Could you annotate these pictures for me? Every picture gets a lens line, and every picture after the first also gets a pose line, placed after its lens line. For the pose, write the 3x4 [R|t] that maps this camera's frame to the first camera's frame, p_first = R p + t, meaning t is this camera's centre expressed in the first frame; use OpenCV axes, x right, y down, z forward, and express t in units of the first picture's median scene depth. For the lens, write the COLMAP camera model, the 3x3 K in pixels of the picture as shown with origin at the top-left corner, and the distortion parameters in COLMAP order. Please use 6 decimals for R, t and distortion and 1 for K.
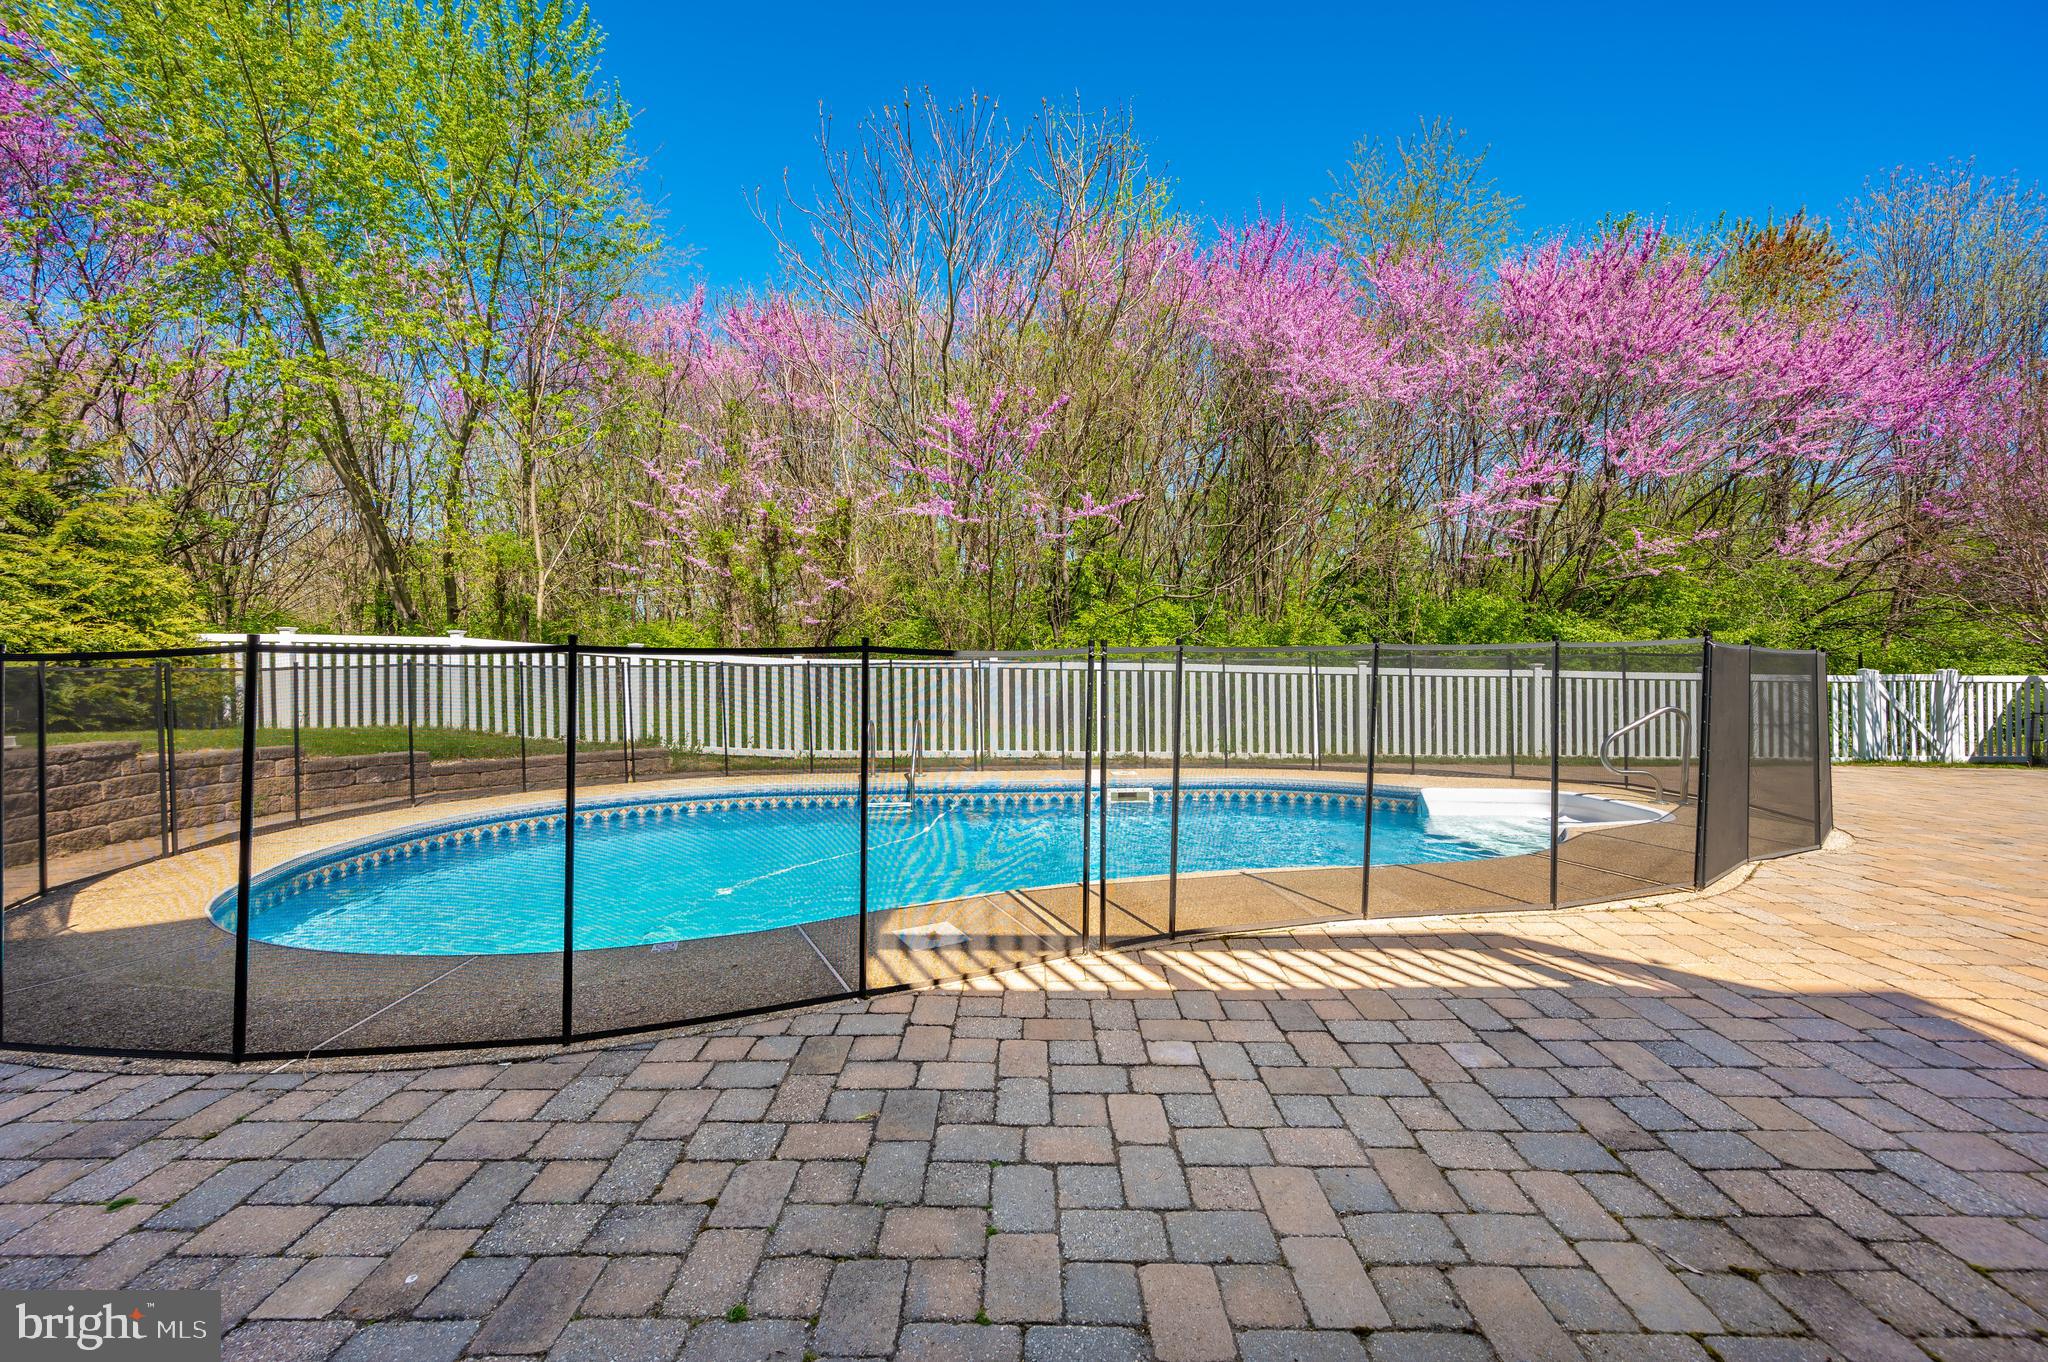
lens RADIAL K [[811.9, 0, 1026.3], [0, 811.9, 672.9], [0, 0, 1]] dist [0.001111, -0.000139]
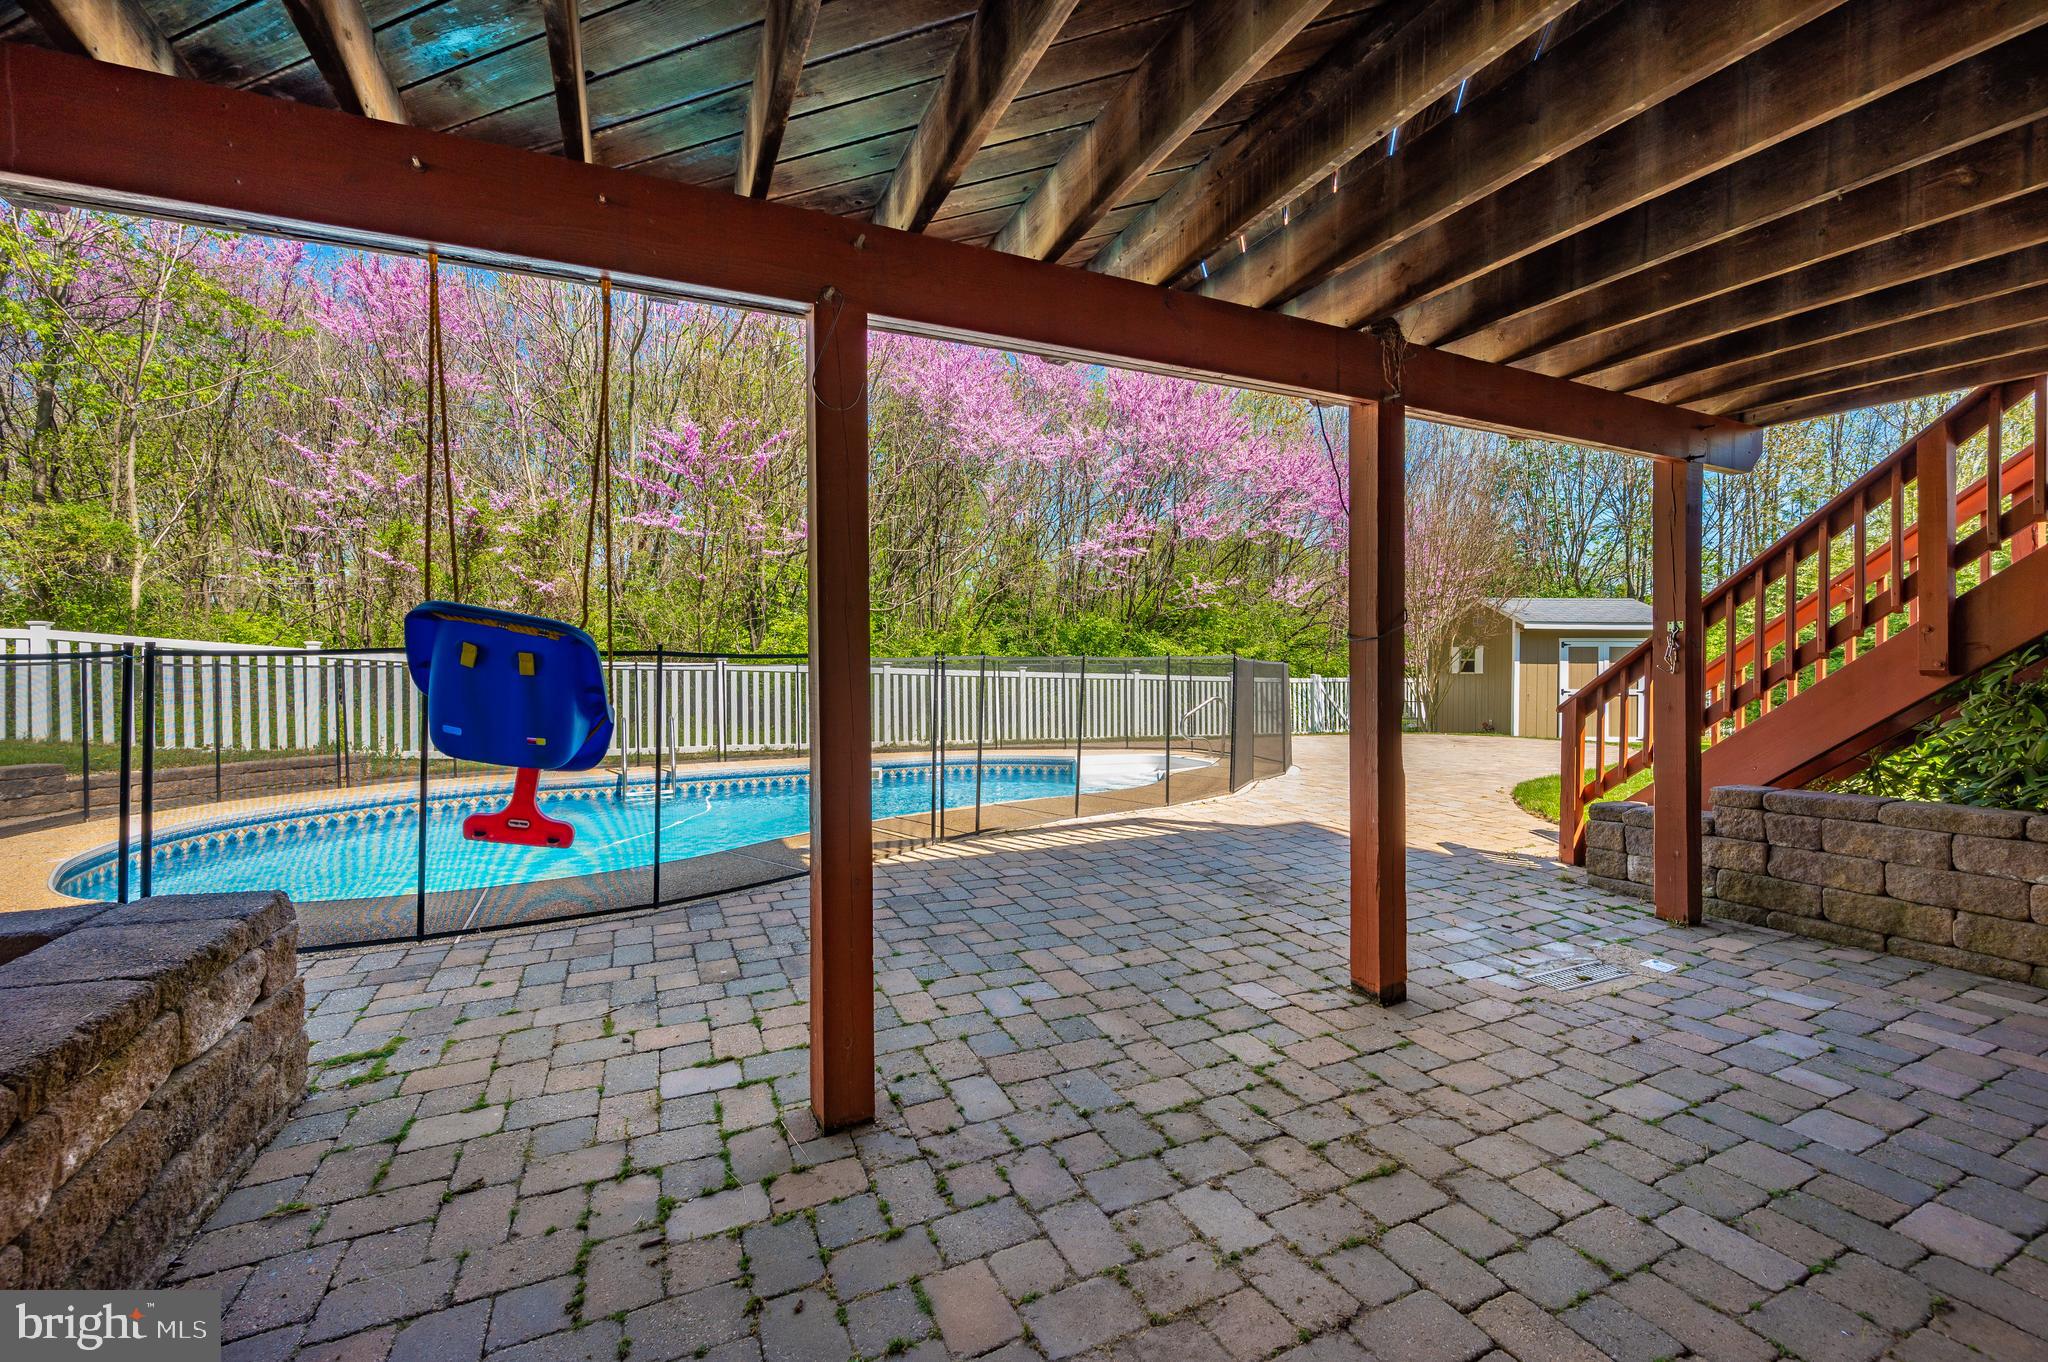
lens RADIAL K [[811.9, 0, 1026.3], [0, 811.9, 672.9], [0, 0, 1]] dist [0.001111, -0.000139]
pose [[0.900674, 0.004622, 0.434471, -0.193780], [-0.001661, 0.999973, -0.007196, 0.005836], [-0.434492, 0.005760, 0.900657, -0.225387]]
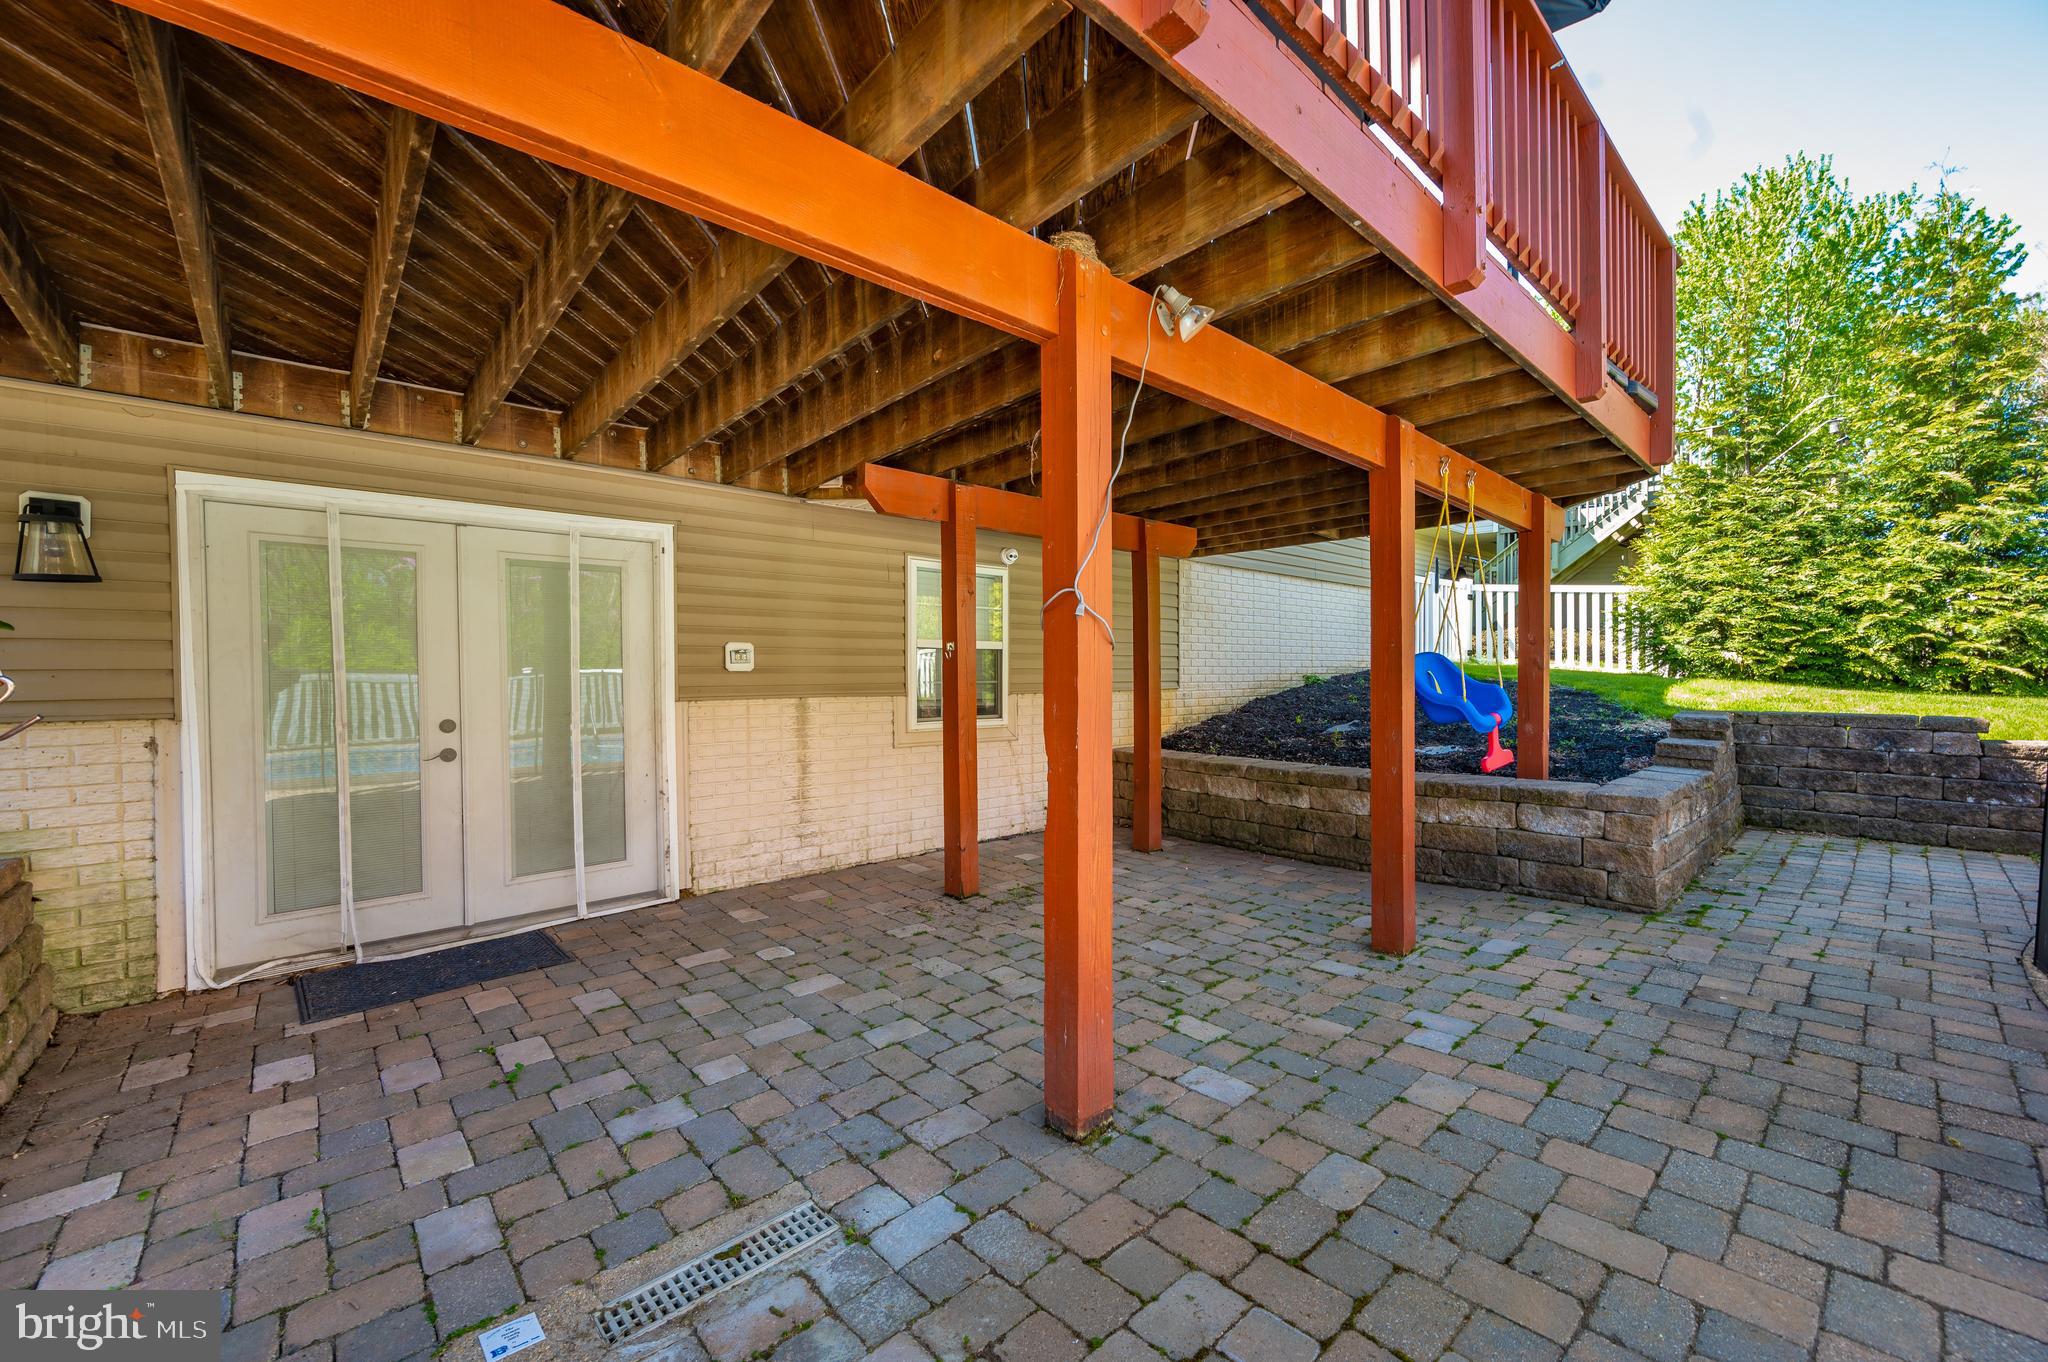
lens RADIAL K [[811.9, 0, 1026.3], [0, 811.9, 672.9], [0, 0, 1]] dist [0.001111, -0.000139]
pose [[-0.736948, 0.017727, -0.675717, 0.344503], [0.010603, 0.999836, 0.014666, -0.011077], [0.675866, 0.003644, -0.737015, 0.261965]]
